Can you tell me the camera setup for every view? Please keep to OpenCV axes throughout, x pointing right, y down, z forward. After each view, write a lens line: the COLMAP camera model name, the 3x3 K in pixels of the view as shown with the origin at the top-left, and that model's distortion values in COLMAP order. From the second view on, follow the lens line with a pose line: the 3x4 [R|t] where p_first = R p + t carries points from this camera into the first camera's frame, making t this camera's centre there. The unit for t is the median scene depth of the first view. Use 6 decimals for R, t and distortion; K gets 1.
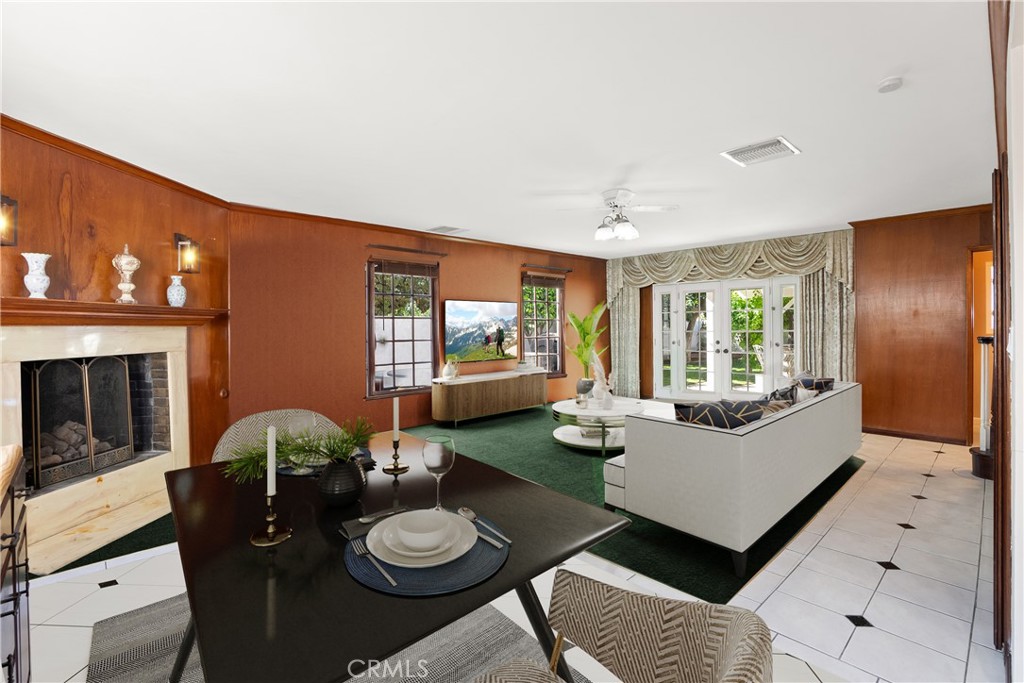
lens RADIAL K [[487.0, 0, 512.0], [0, 487.0, 341.5], [0, 0, 1]] dist [0.000275, -0.000026]
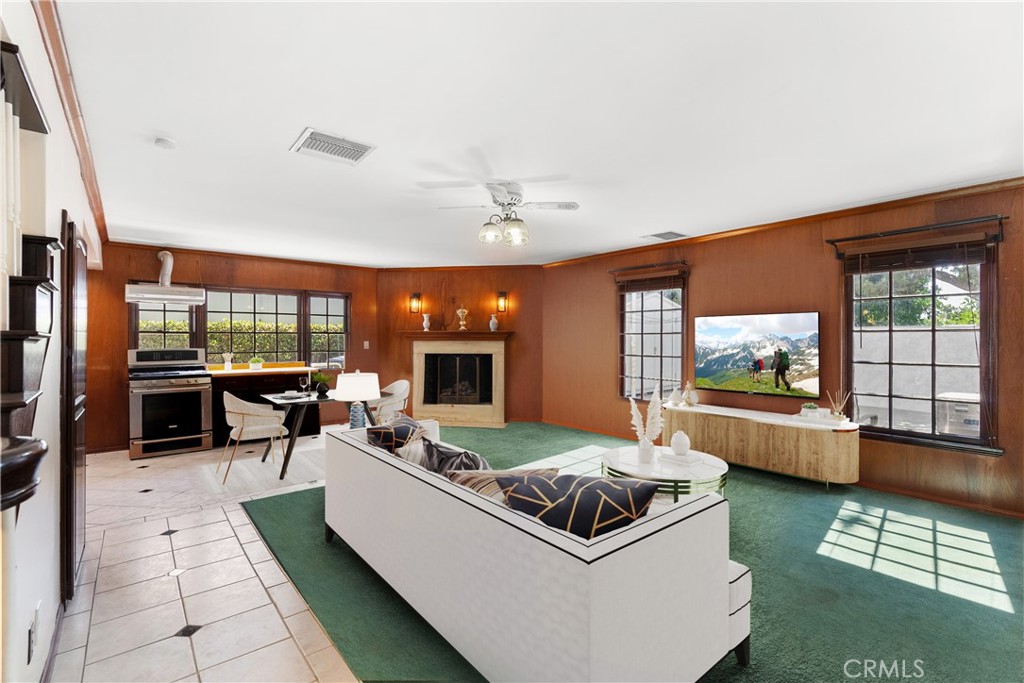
lens RADIAL K [[487.0, 0, 512.0], [0, 487.0, 341.5], [0, 0, 1]] dist [0.000275, -0.000026]
pose [[-0.032109, -0.015422, -0.999365, 0.721783], [-0.064060, 0.997857, -0.013341, -0.006033], [0.997429, 0.063591, -0.033028, 0.657423]]
